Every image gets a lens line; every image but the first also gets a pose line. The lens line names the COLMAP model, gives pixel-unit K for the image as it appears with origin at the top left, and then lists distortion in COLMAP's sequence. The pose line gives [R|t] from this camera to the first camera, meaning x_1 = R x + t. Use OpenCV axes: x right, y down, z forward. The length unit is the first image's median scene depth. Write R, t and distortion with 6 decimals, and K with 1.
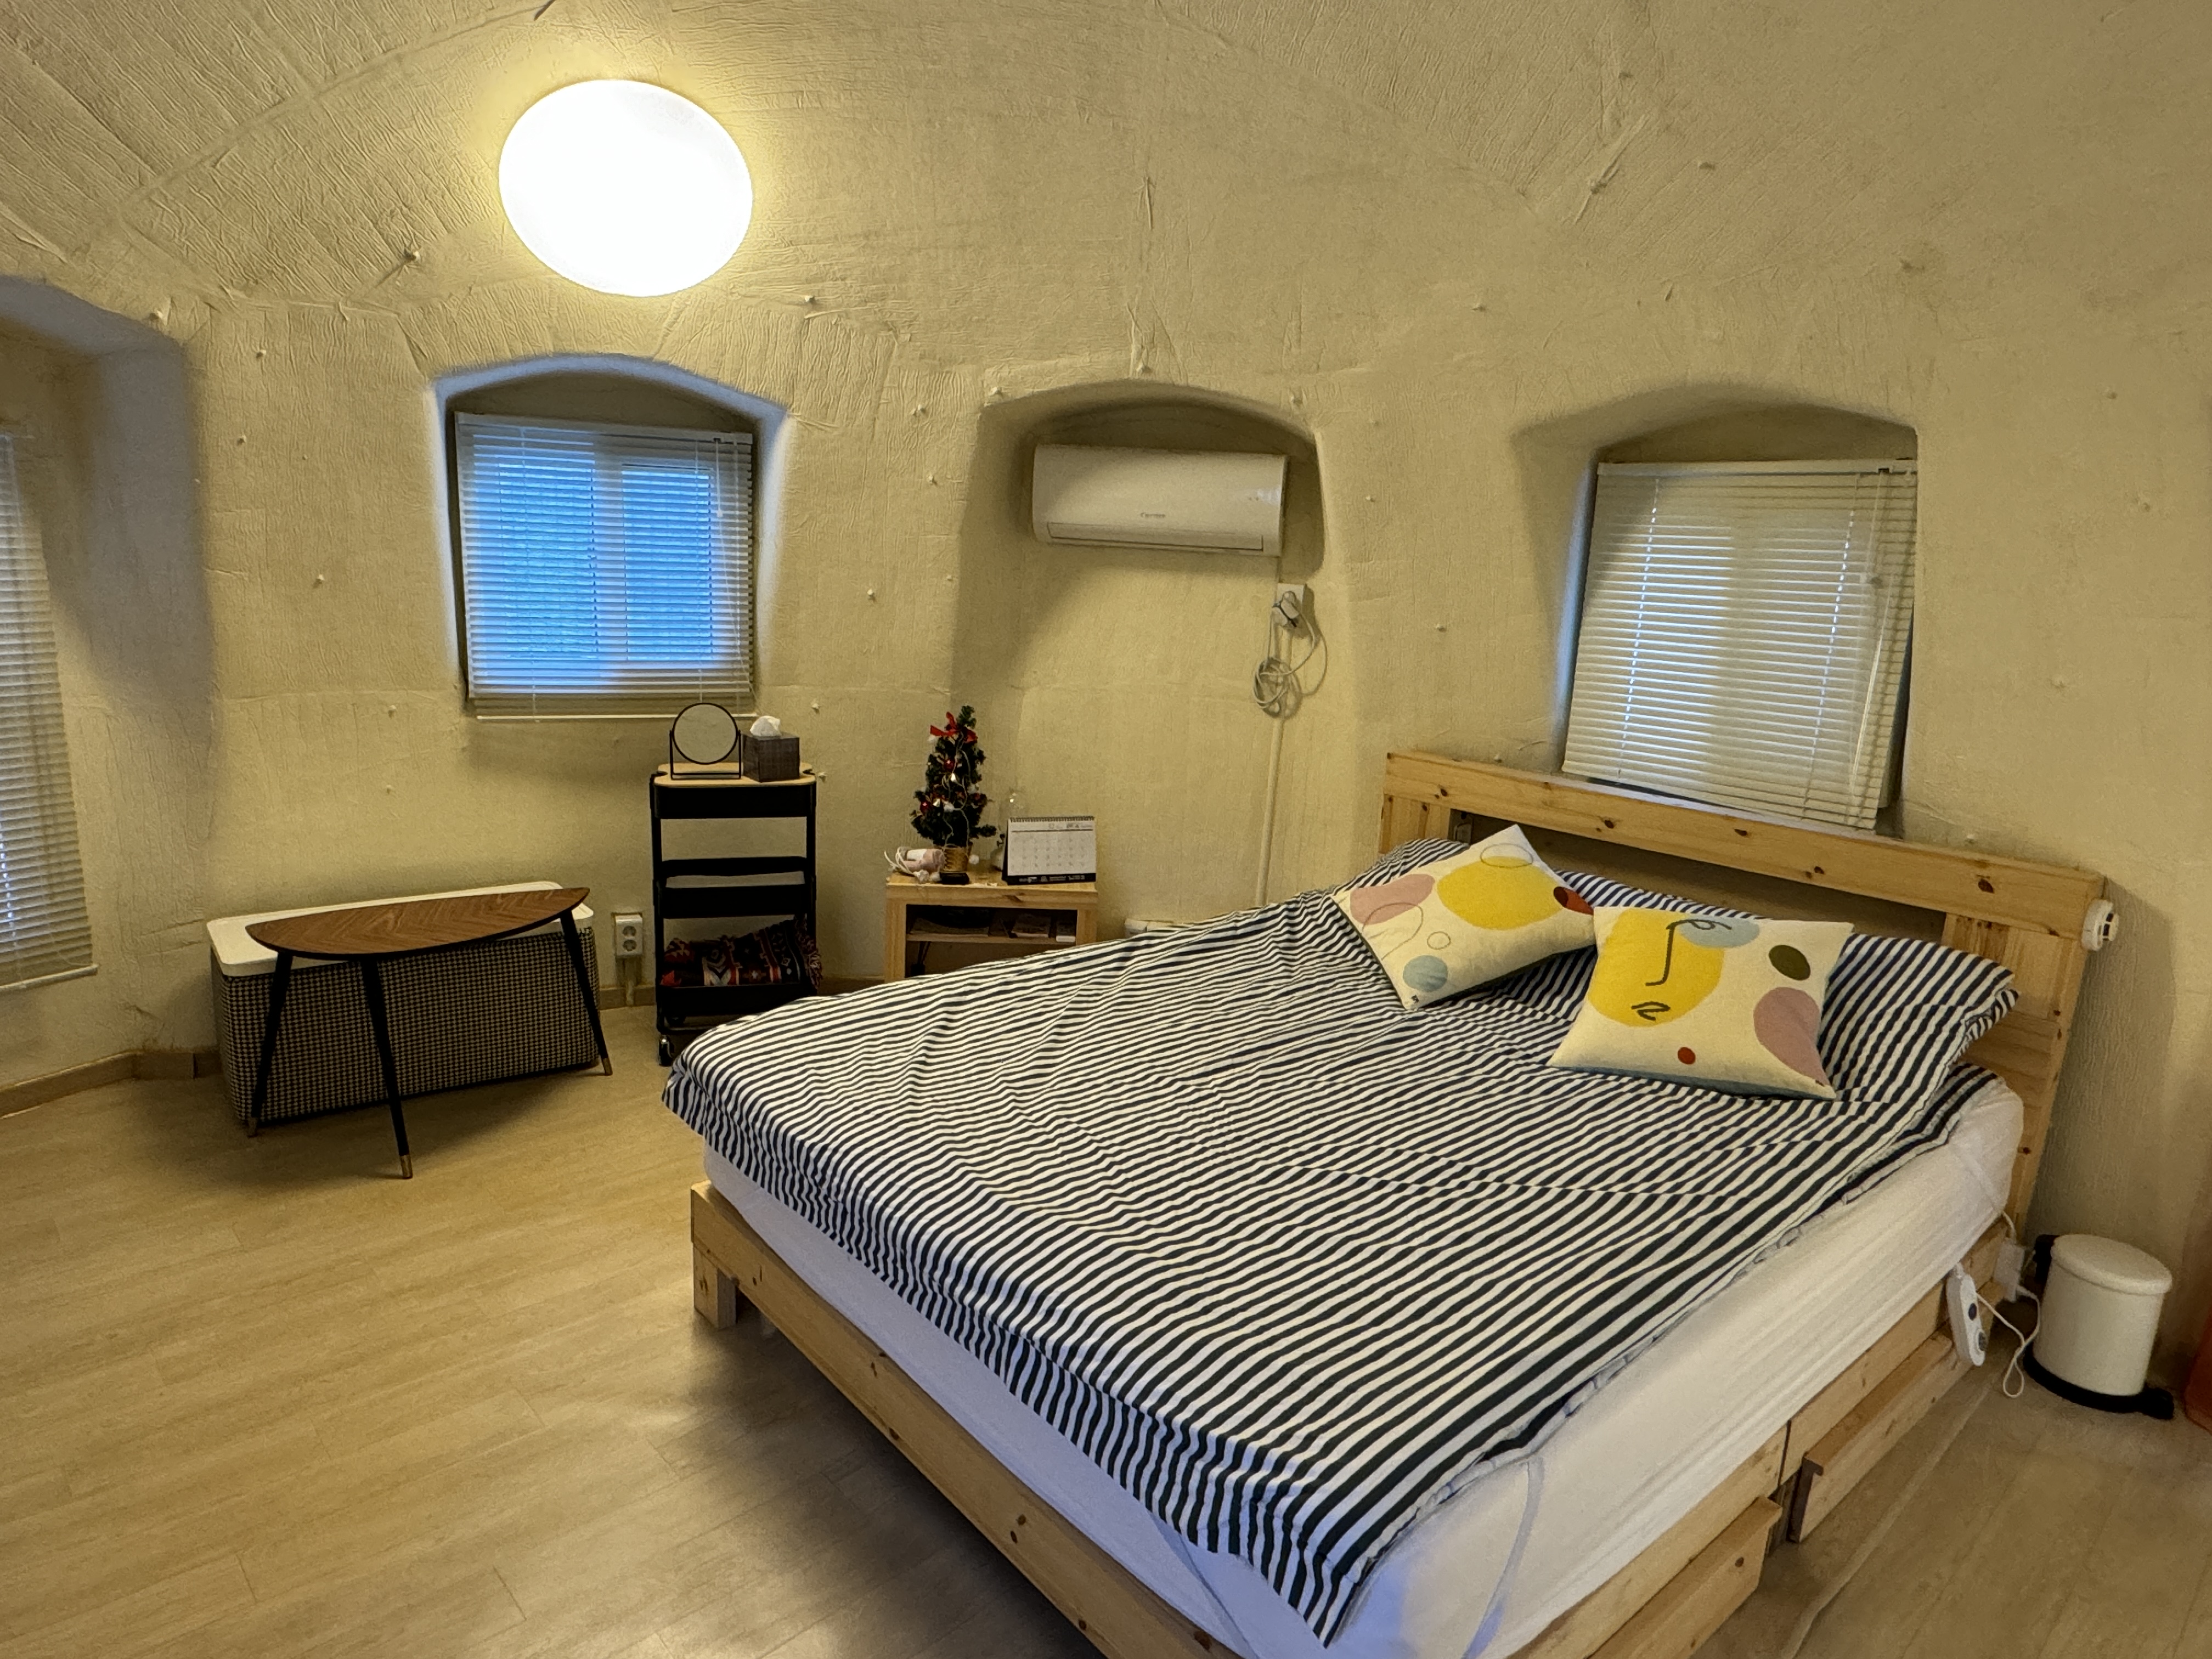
lens RADIAL K [[1332.5, 0, 1109.0], [0, 1332.5, 881.7], [0, 0, 1]] dist [0.001799, 0.000571]
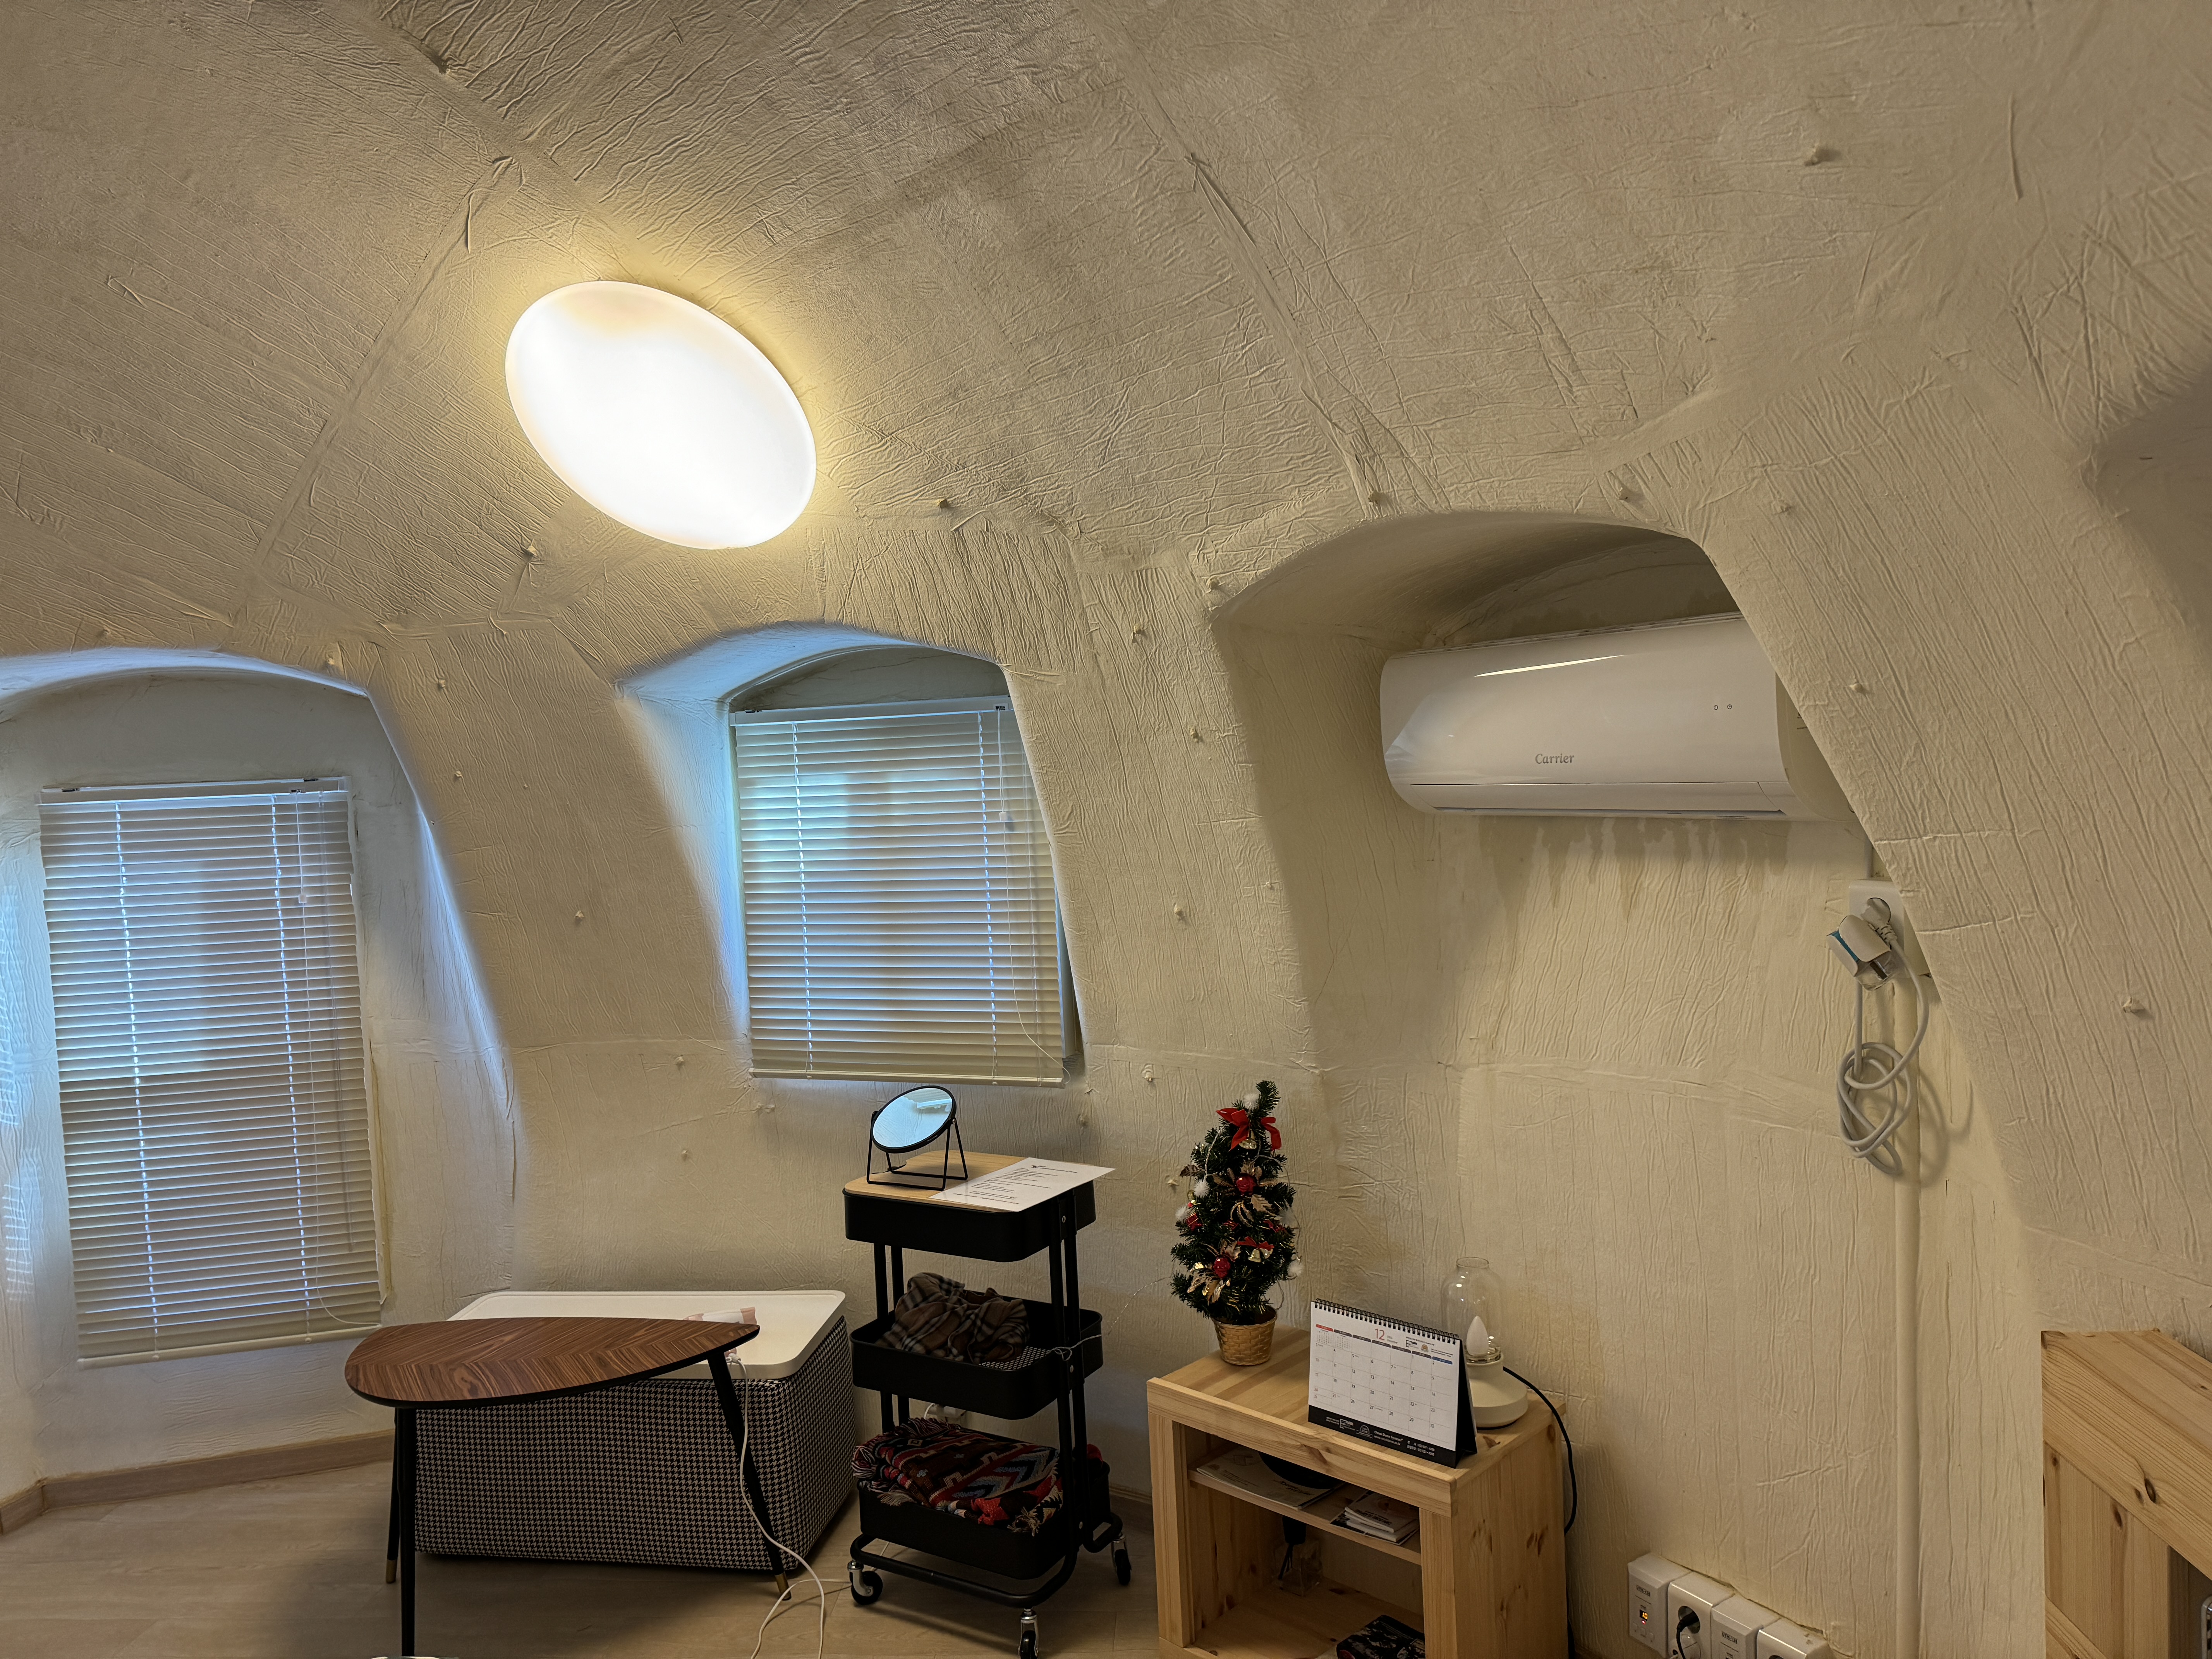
lens RADIAL K [[1543.6, 0, 1106.0], [0, 1543.6, 829.5], [0, 0, 1]] dist [0.151038, -0.271063]
pose [[0.696585, -0.050315, -0.715708, 0.348471], [-0.104136, 0.979885, -0.170241, -0.132819], [0.709877, 0.193118, 0.677333, 0.495837]]
